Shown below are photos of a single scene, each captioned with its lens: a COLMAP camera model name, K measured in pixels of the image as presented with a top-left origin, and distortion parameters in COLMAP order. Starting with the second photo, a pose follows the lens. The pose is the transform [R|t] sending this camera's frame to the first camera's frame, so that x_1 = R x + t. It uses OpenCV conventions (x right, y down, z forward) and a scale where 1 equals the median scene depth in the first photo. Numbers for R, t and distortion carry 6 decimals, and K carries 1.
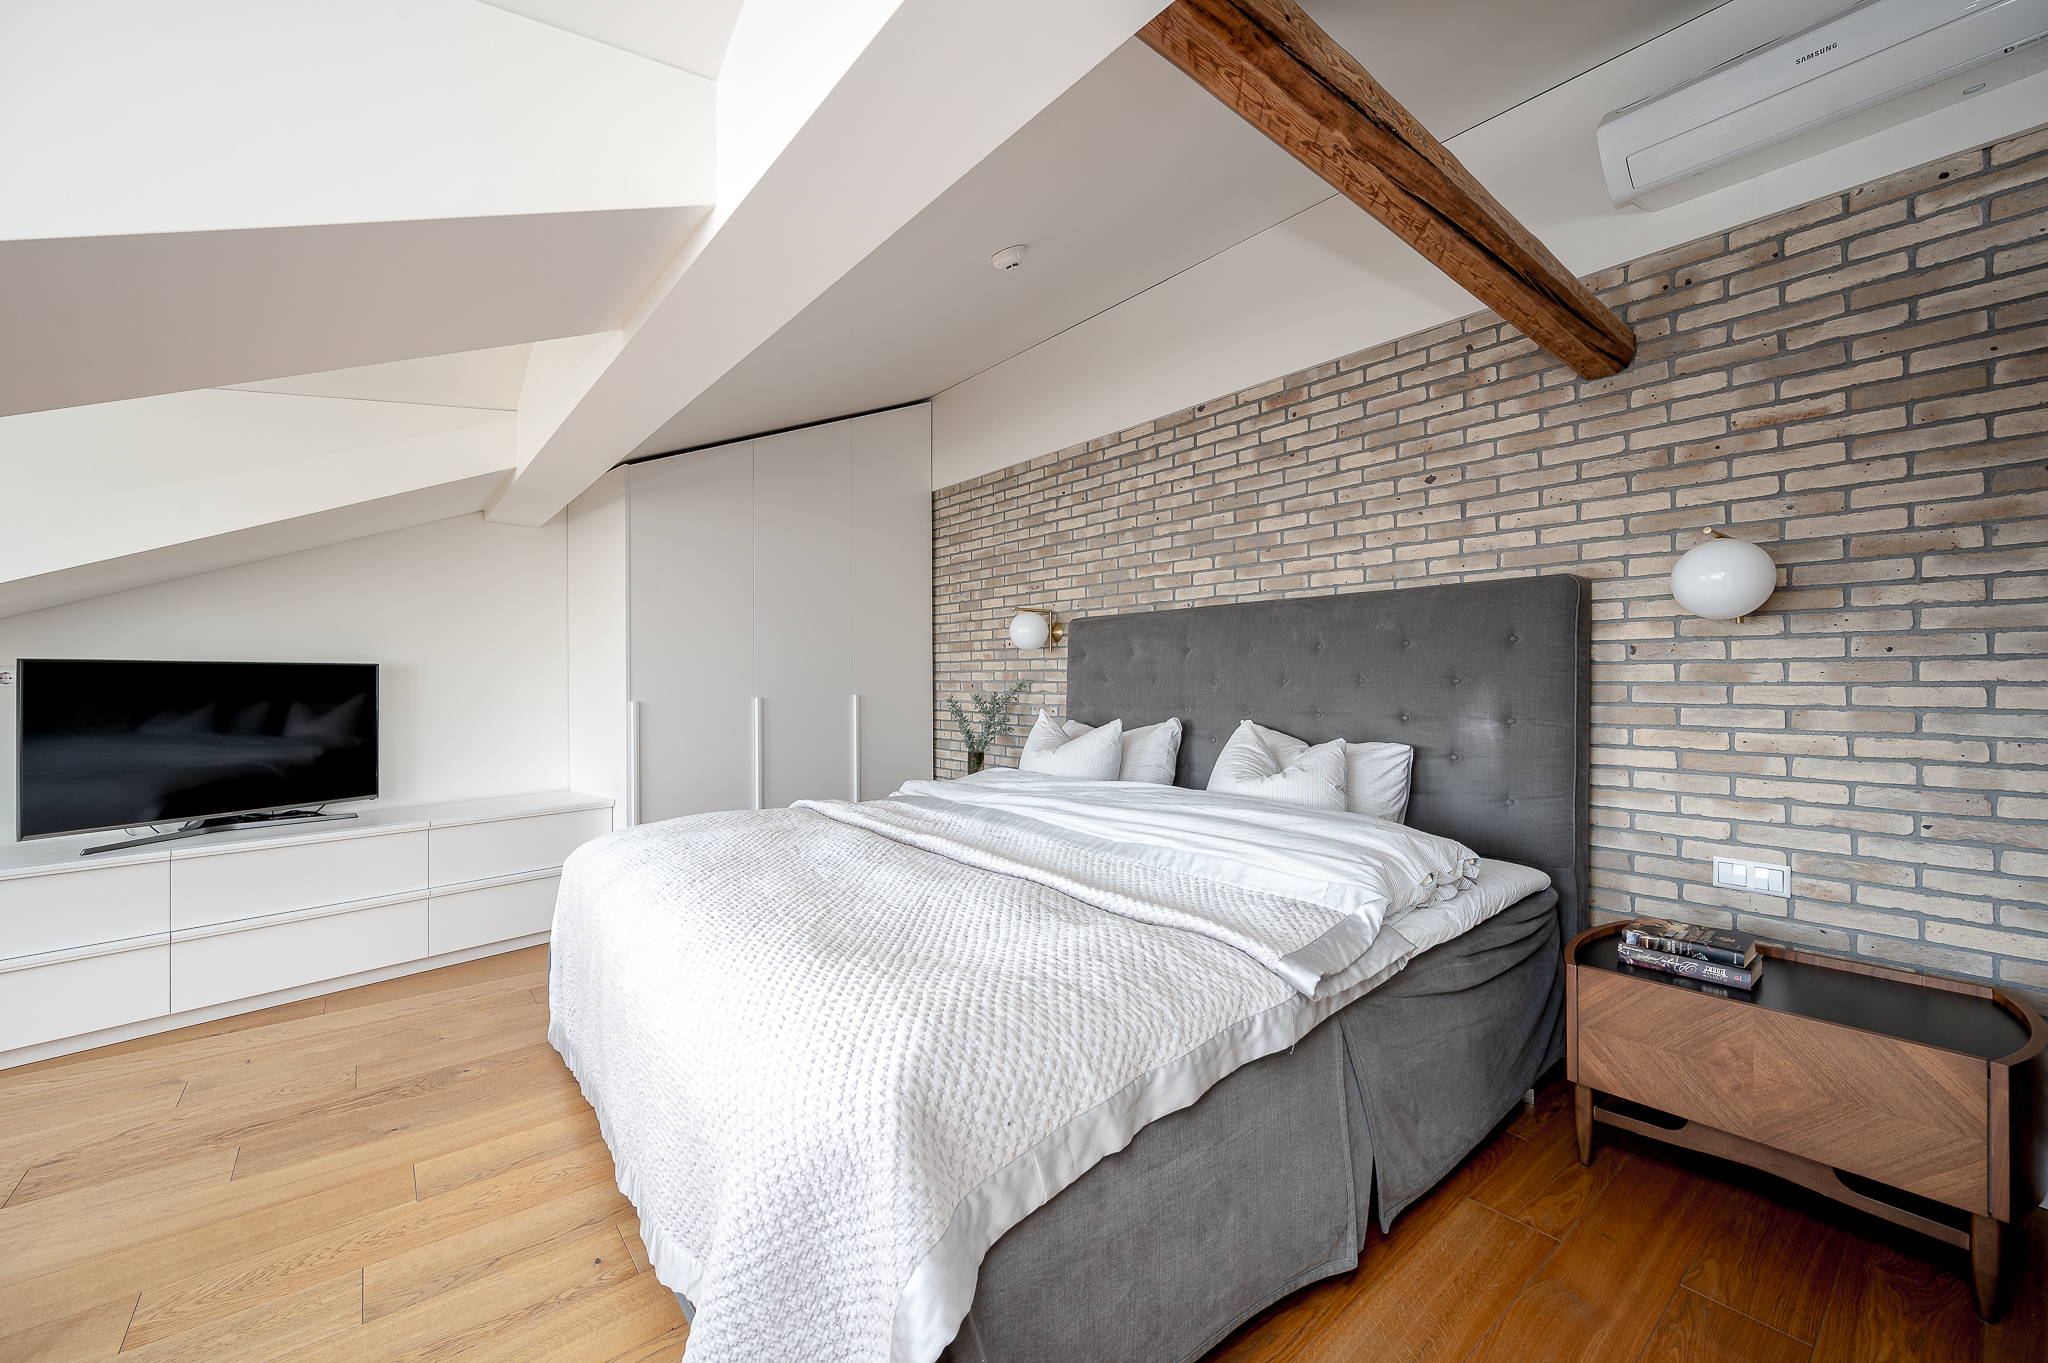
lens RADIAL K [[798.7, 0, 1014.3], [0, 798.7, 675.6], [0, 0, 1]] dist [0.001835, 0.000087]
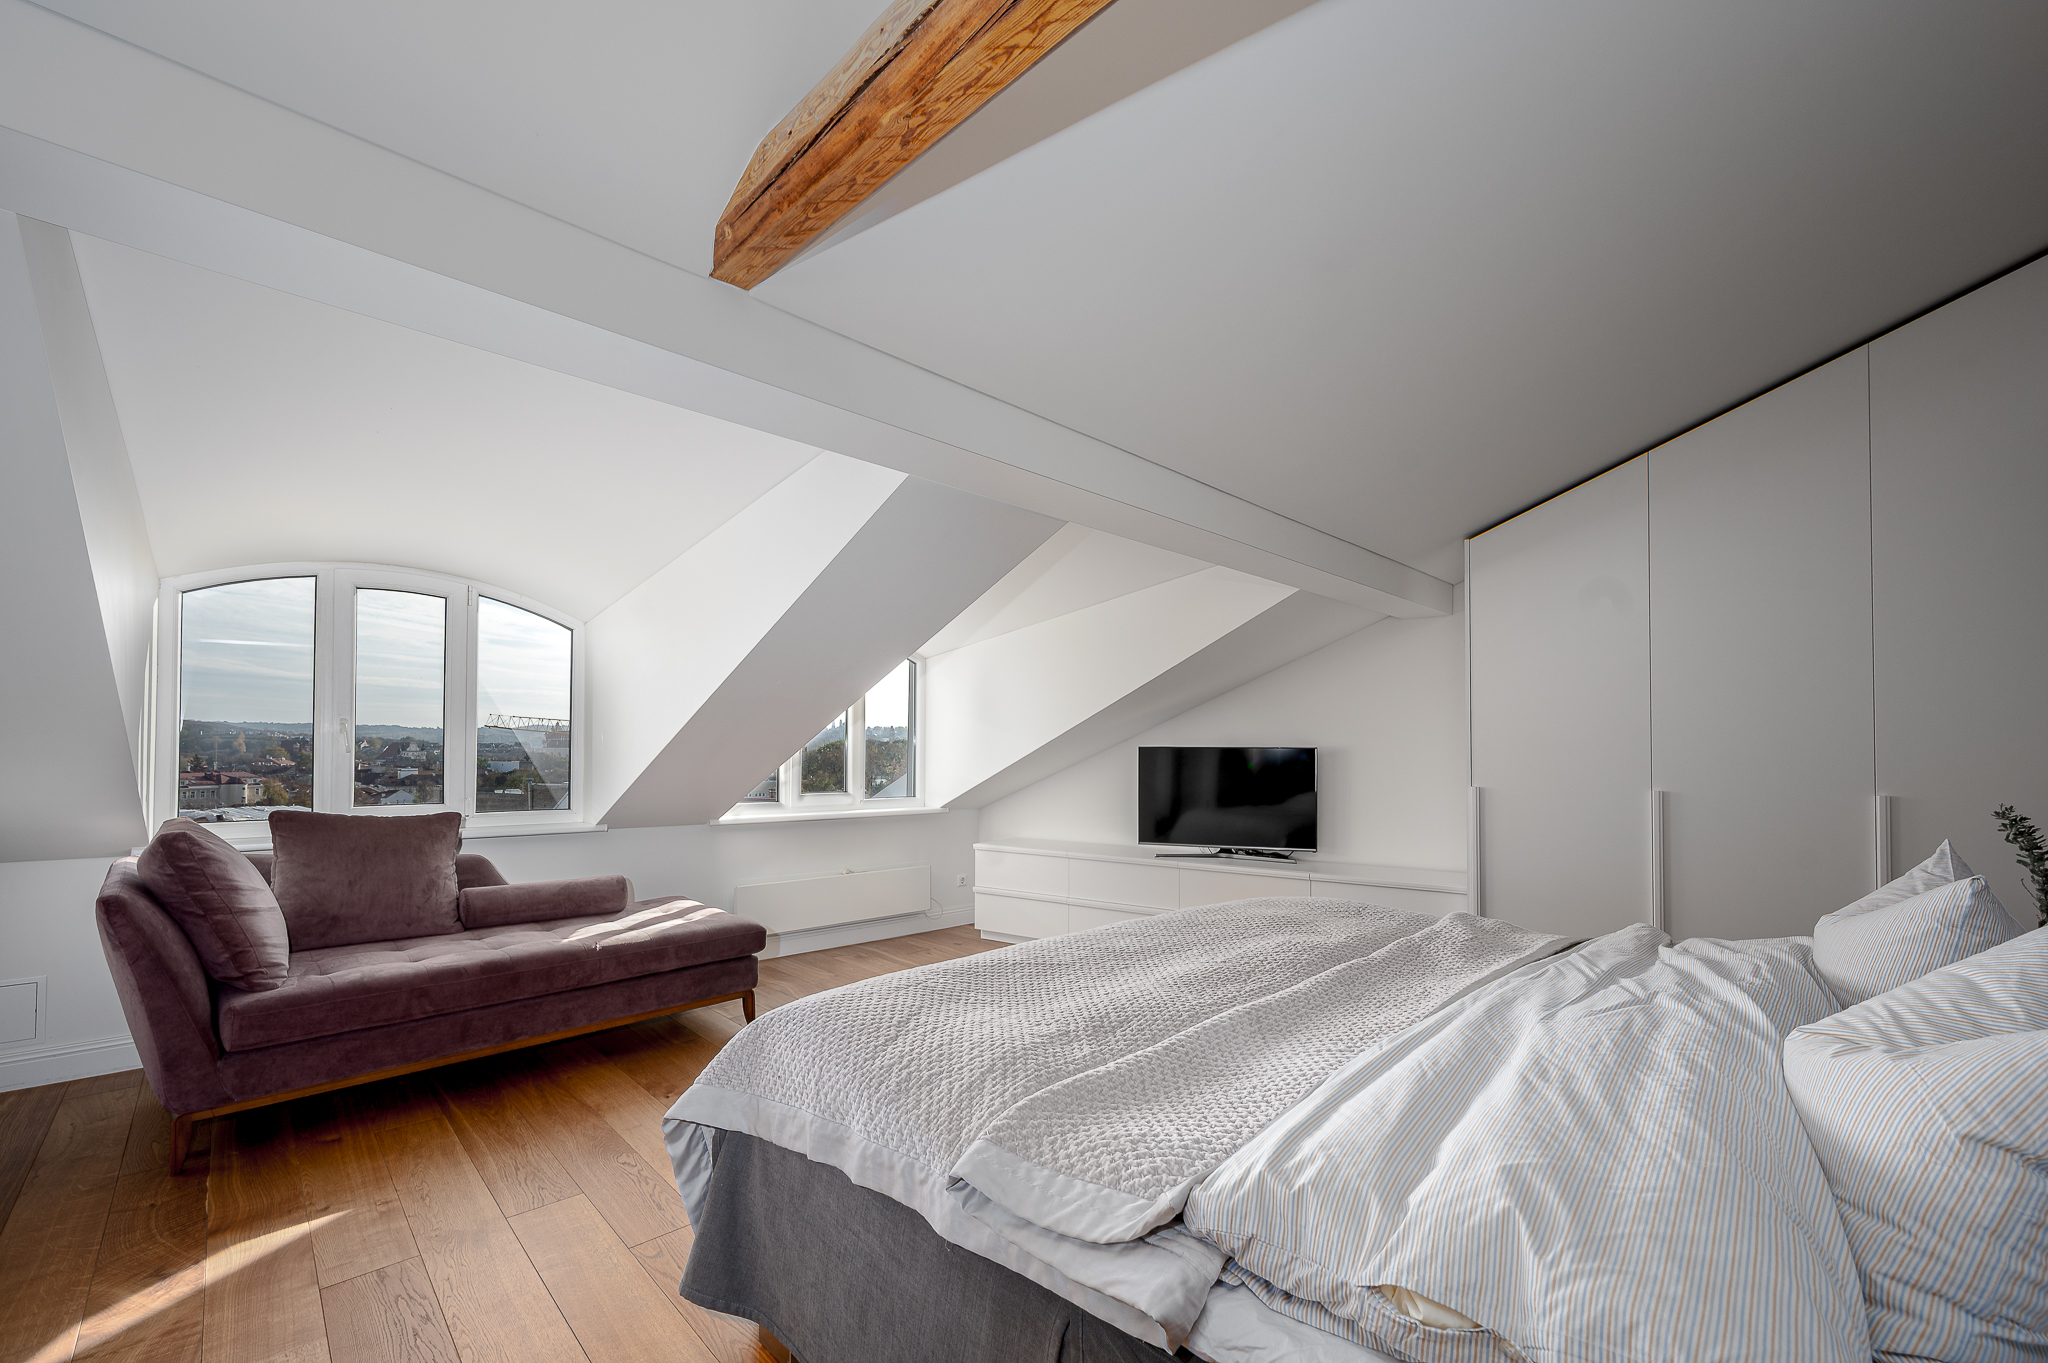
lens RADIAL K [[798.7, 0, 1040.2], [0, 798.7, 740.0], [0, 0, 1]] dist [0.001835, 0.000087]
pose [[0.126872, -0.012352, -0.991842, 1.246133], [-0.010184, 0.999854, -0.013754, -0.018131], [0.991867, 0.011846, 0.126728, 1.061767]]
